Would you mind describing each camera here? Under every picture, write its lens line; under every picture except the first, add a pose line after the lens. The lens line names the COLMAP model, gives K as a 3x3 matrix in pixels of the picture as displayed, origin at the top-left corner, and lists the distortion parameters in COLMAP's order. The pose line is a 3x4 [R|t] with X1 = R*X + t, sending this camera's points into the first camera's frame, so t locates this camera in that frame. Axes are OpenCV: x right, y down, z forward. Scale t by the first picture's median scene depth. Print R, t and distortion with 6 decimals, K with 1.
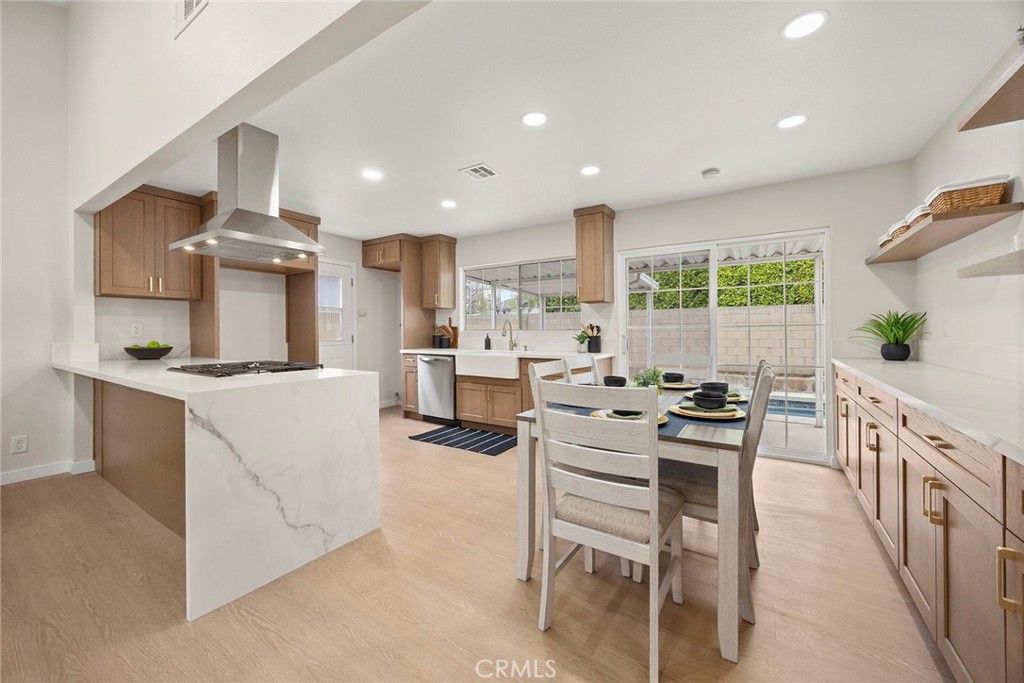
lens RADIAL K [[395.5, 0, 506.7], [0, 395.5, 330.0], [0, 0, 1]] dist [-0.005966, 0.000947]
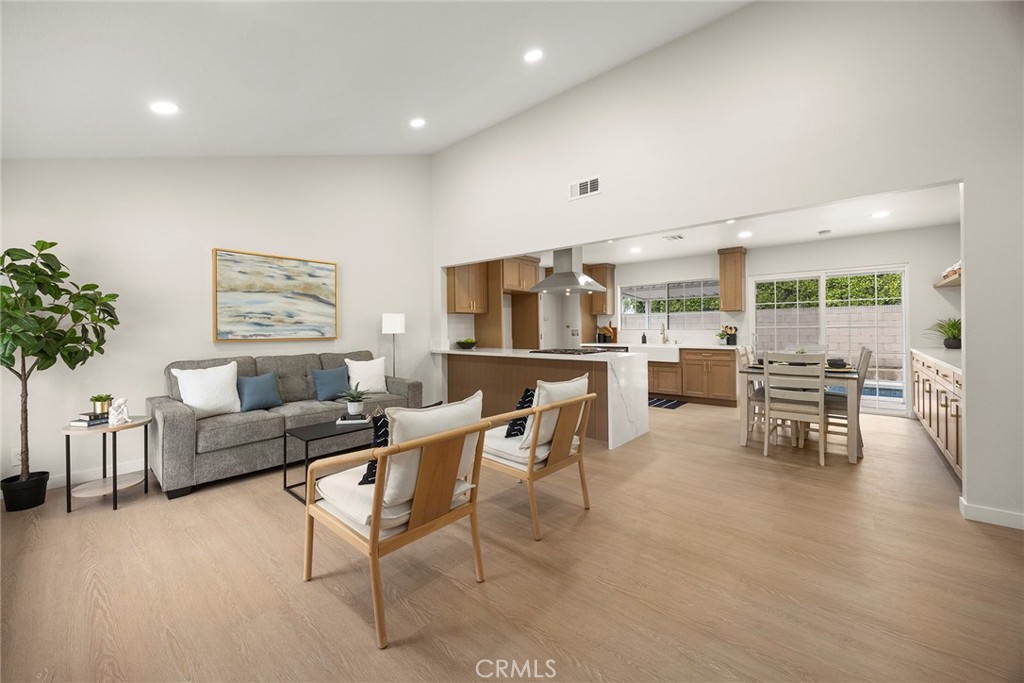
lens RADIAL K [[395.5, 0, 502.4], [0, 395.5, 329.1], [0, 0, 1]] dist [-0.005966, 0.000947]
pose [[0.989838, -0.006365, -0.142059, -0.489800], [0.007151, 0.999962, 0.005028, -0.018842], [0.142022, -0.005993, 0.989845, -0.684346]]
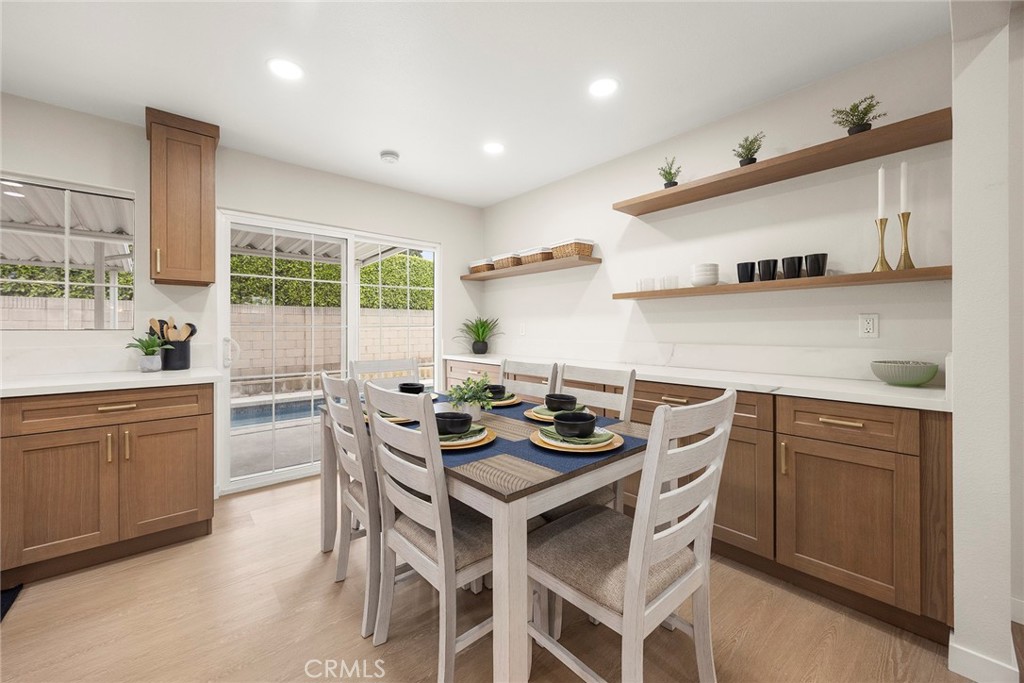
lens RADIAL K [[395.5, 0, 501.9], [0, 395.5, 326.3], [0, 0, 1]] dist [-0.005966, 0.000947]
pose [[0.283323, 0.010781, 0.958964, -0.235662], [-0.000902, 0.999939, -0.010975, -0.000759], [-0.959024, 0.002245, 0.283316, 0.436830]]
